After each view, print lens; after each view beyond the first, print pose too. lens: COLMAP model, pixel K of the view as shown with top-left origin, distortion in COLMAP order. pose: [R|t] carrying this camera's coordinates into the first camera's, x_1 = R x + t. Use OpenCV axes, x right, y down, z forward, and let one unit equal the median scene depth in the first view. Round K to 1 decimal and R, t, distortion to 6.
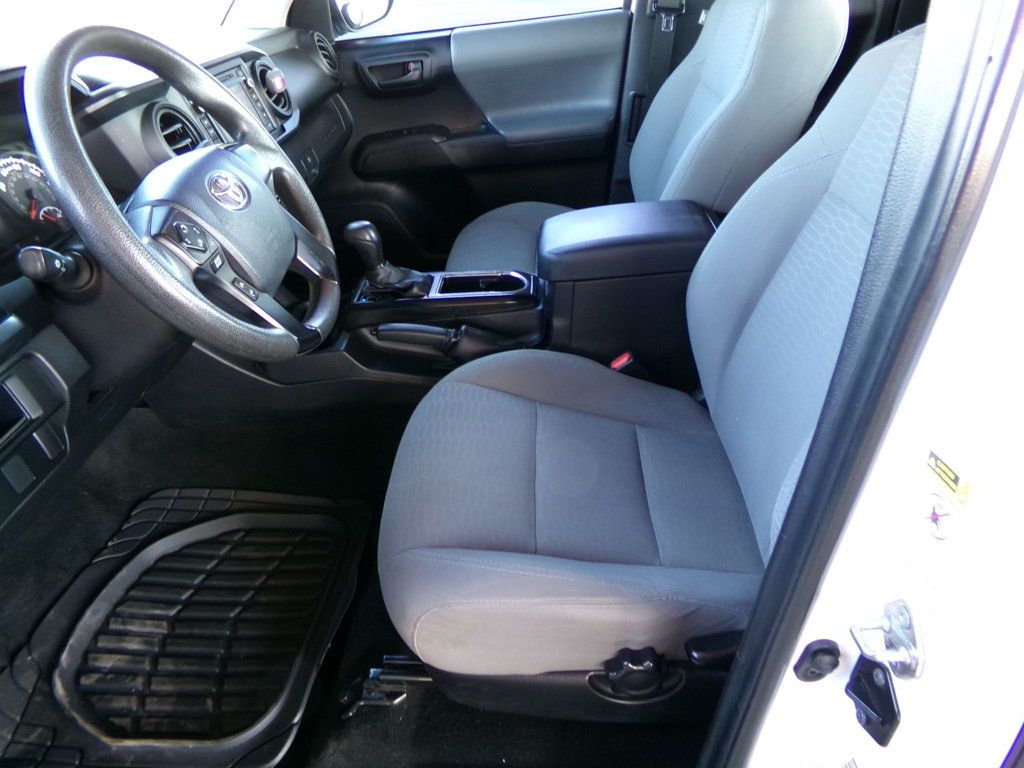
lens RADIAL K [[696.6, 0, 512.0], [0, 696.6, 384.0], [0, 0, 1]] dist [-0.032376, 0.054822]
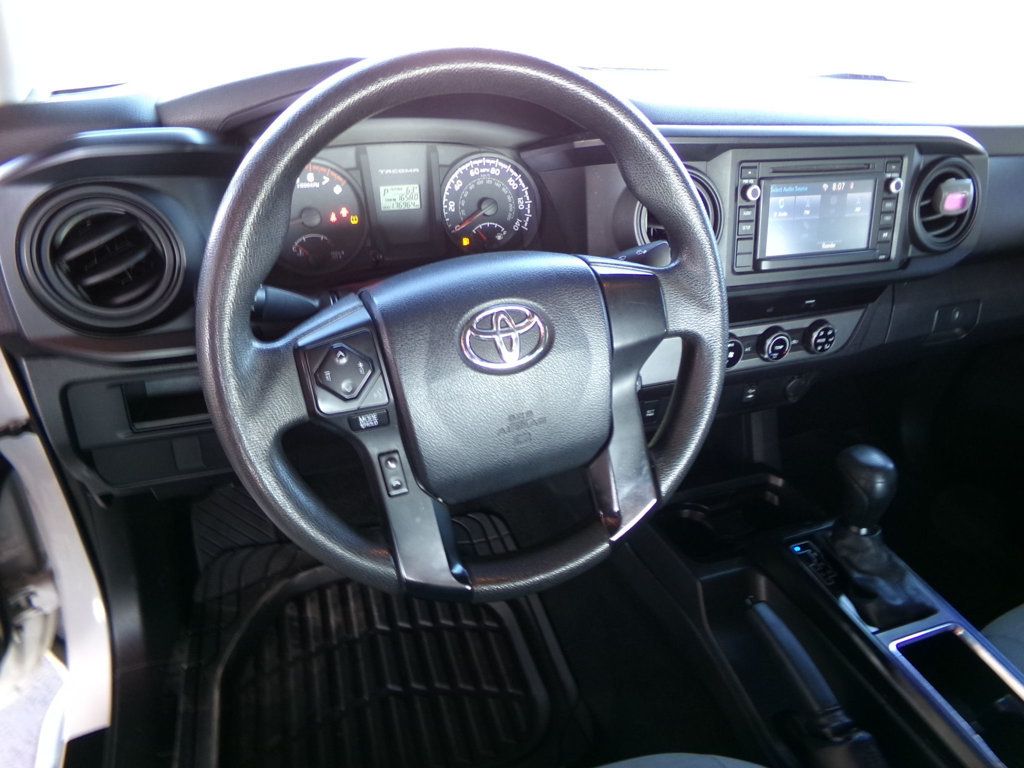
lens RADIAL K [[696.6, 0, 512.0], [0, 696.6, 384.0], [0, 0, 1]] dist [-0.032376, 0.054822]
pose [[0.382685, 0.596802, -0.705251, 0.044852], [-0.586760, 0.746639, 0.313437, -0.312168], [0.713628, 0.293866, 0.635907, 0.429341]]
